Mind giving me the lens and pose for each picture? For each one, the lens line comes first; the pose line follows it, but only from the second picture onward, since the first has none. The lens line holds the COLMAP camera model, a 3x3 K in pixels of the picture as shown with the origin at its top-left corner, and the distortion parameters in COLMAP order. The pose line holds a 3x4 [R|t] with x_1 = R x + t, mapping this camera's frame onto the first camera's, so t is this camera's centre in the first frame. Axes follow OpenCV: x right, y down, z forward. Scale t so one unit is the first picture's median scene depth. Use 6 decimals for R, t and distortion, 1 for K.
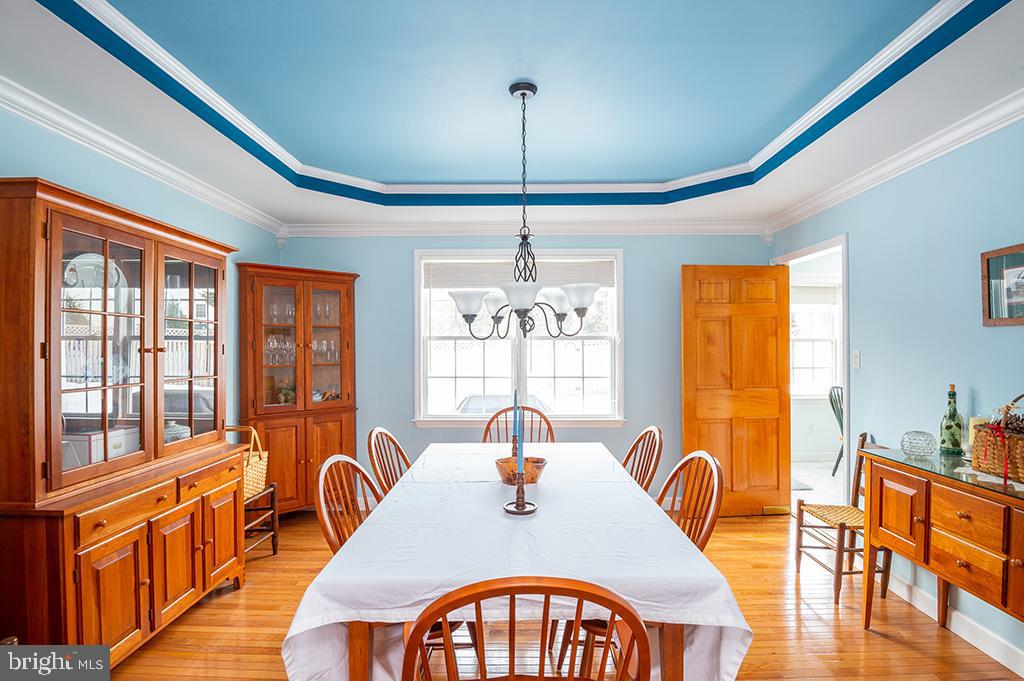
lens RADIAL K [[491.5, 0, 511.6], [0, 491.5, 343.9], [0, 0, 1]] dist [-0.005918, -0.000828]
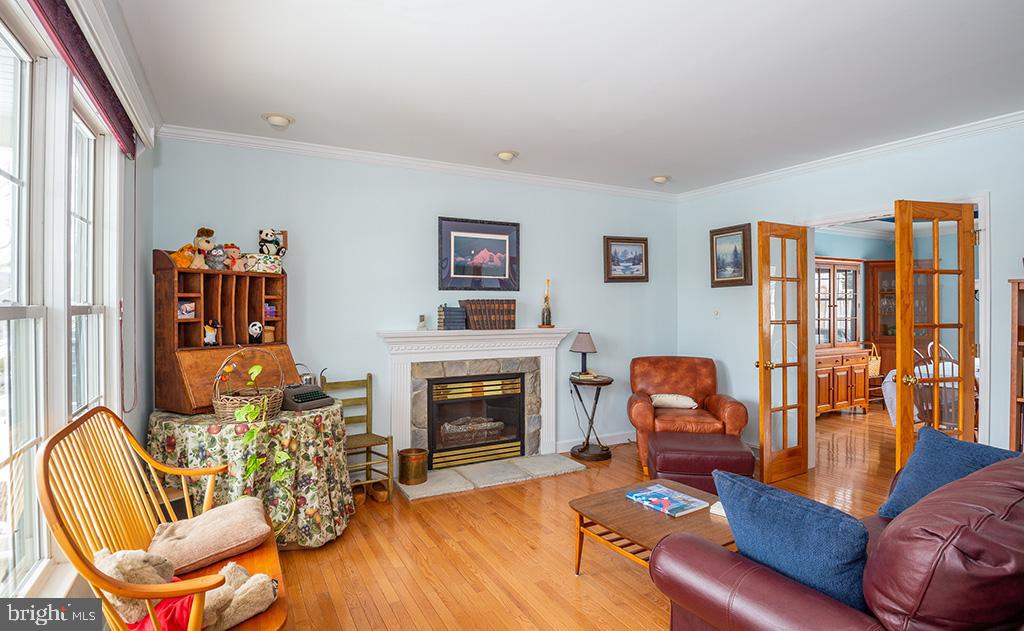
lens RADIAL K [[535.1, 0, 519.1], [0, 535.1, 309.7], [0, 0, 1]] dist [0.000973, -0.000228]
pose [[0.487808, 0.005459, -0.872934, 0.836471], [0.005289, 0.999944, 0.009208, -0.000081], [0.872935, -0.009109, 0.487752, -1.641674]]
